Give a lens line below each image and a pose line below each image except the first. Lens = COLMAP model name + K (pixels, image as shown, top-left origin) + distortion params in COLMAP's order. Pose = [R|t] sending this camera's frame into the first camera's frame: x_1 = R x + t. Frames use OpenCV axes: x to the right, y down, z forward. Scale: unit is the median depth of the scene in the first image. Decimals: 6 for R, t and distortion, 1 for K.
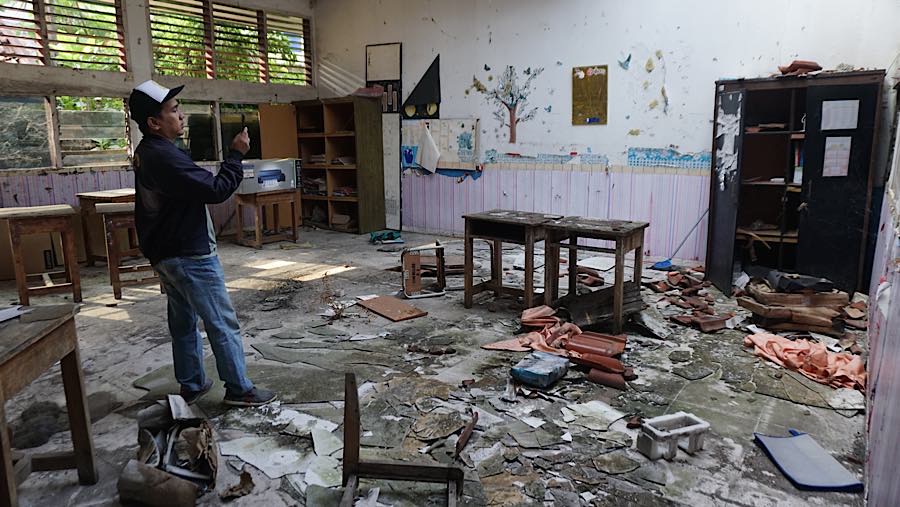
lens RADIAL K [[619.7, 0, 449.4], [0, 619.7, 250.8], [0, 0, 1]] dist [-0.005542, 0.002235]
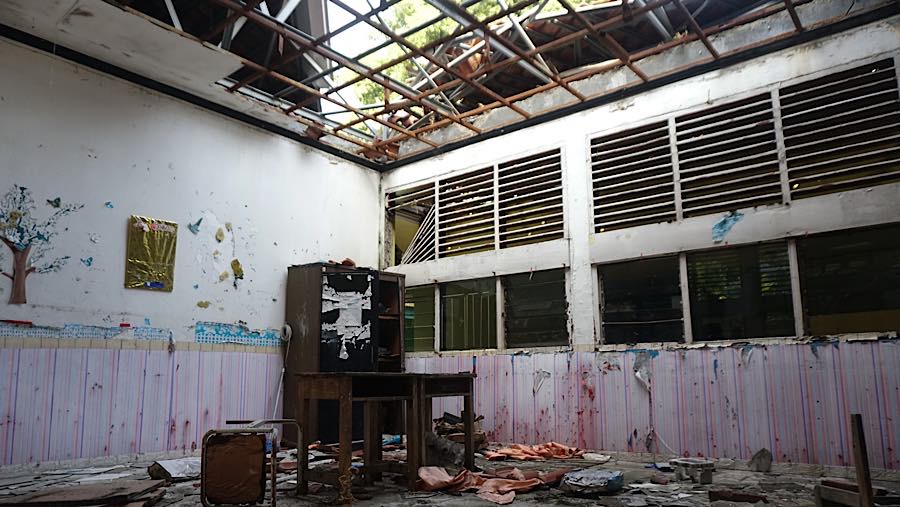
lens RADIAL K [[619.7, 0, 449.9], [0, 619.7, 256.4], [0, 0, 1]] dist [-0.005542, 0.002235]
pose [[0.056739, 0.193032, 0.979551, -0.509226], [0.198456, 0.959372, -0.200551, -0.010511], [-0.978466, 0.205776, 0.016126, 0.583201]]
